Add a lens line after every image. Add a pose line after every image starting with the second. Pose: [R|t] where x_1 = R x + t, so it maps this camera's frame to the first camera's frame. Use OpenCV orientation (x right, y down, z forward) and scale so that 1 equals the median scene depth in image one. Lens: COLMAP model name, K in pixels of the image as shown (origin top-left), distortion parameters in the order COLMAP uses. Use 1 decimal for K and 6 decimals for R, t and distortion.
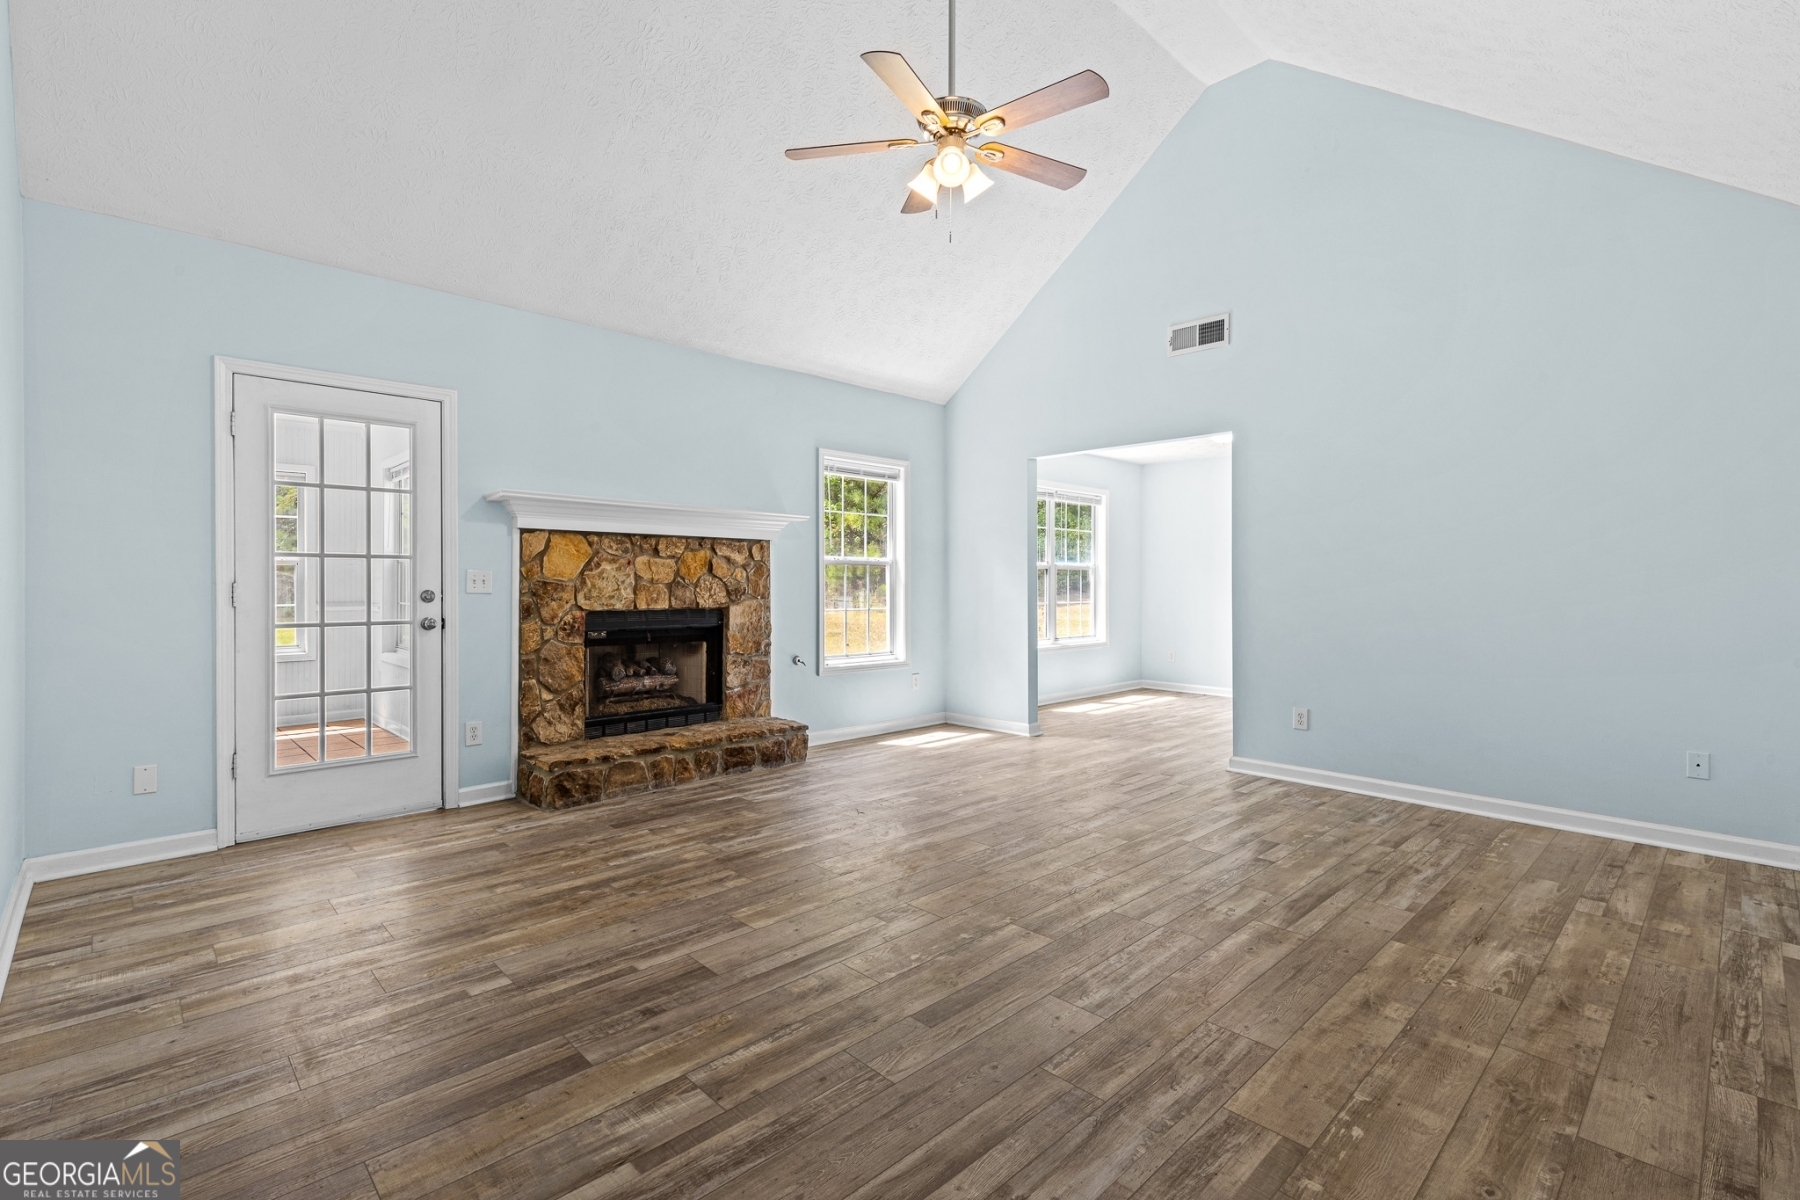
lens RADIAL K [[820.7, 0, 938.1], [0, 820.7, 588.9], [0, 0, 1]] dist [0.011265, -0.000173]
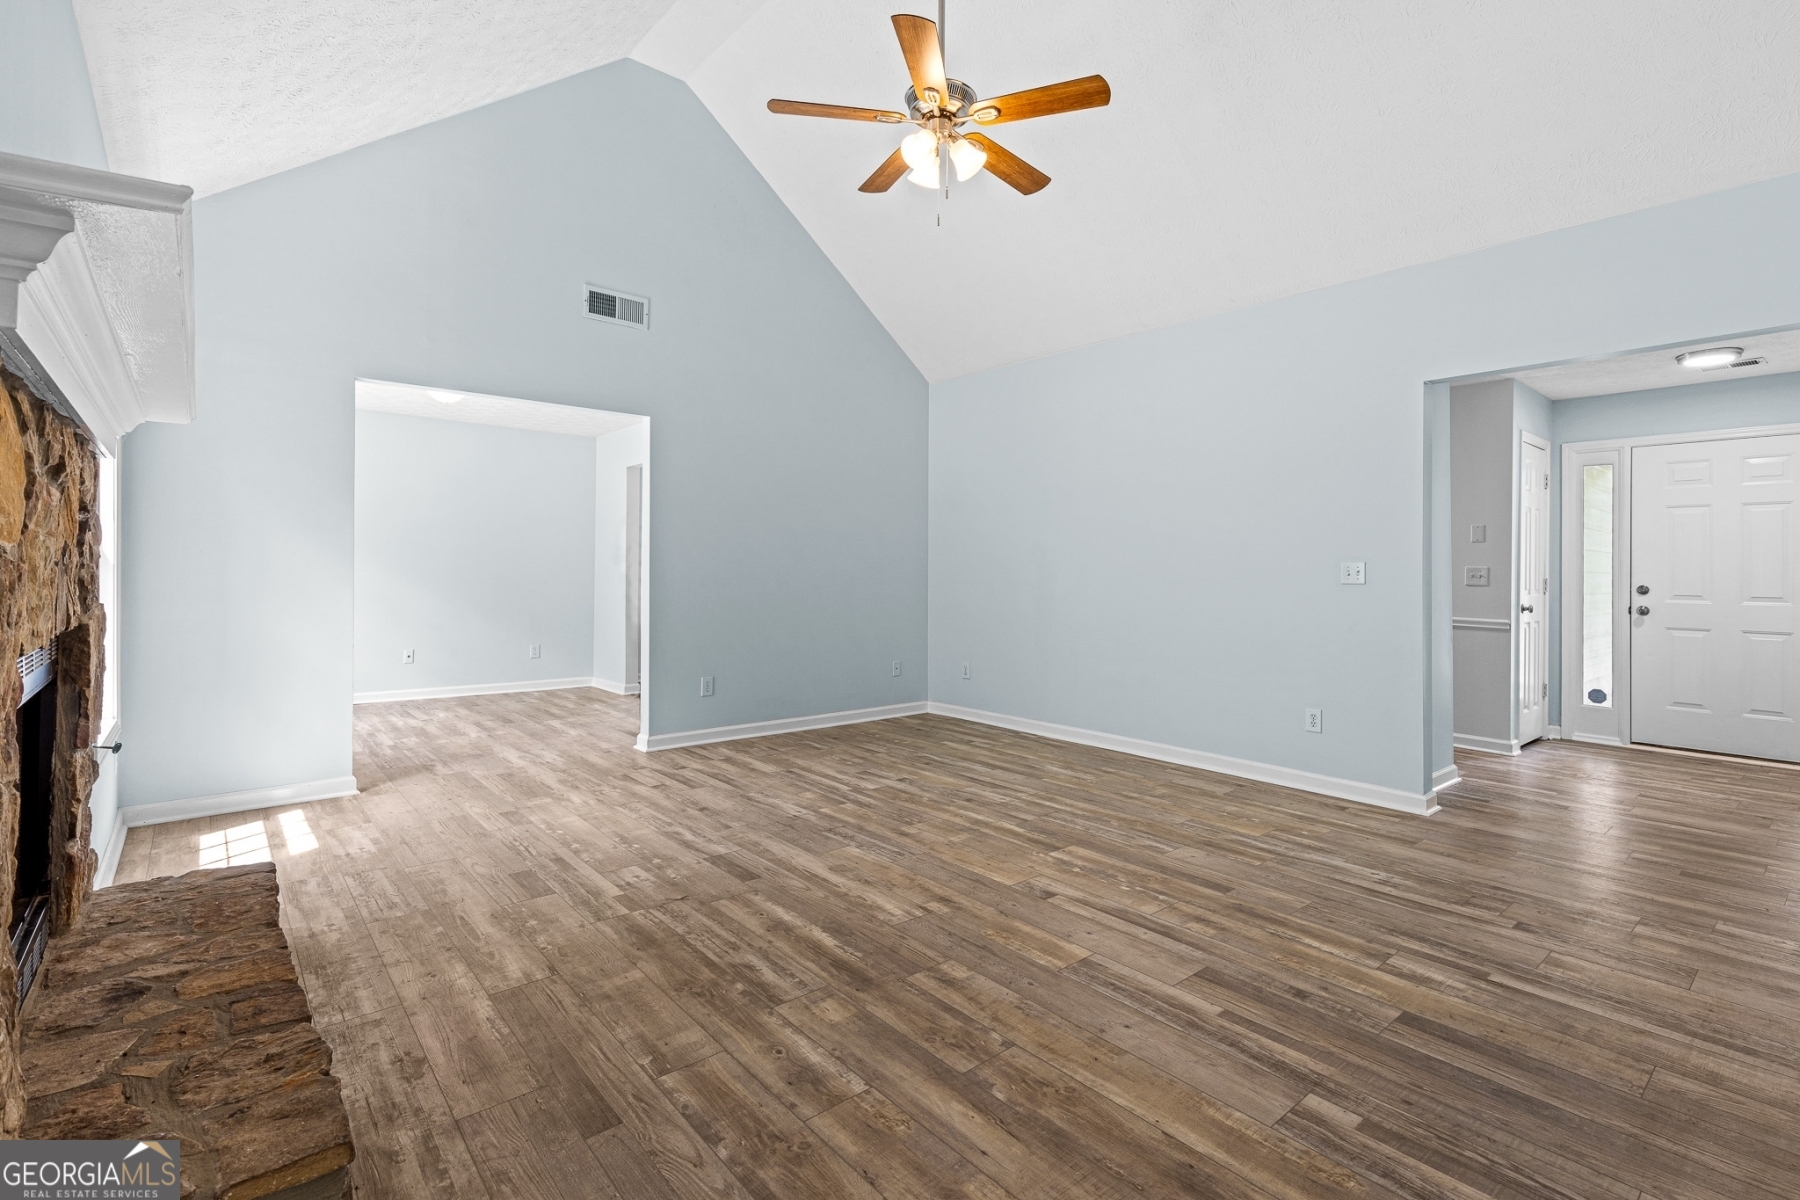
lens RADIAL K [[820.7, 0, 938.1], [0, 820.7, 588.9], [0, 0, 1]] dist [0.011265, -0.000173]
pose [[0.066236, -0.023171, 0.997535, -1.172091], [-0.002722, 0.999722, 0.023403, 0.010787], [-0.997800, -0.004265, 0.066154, 1.193596]]
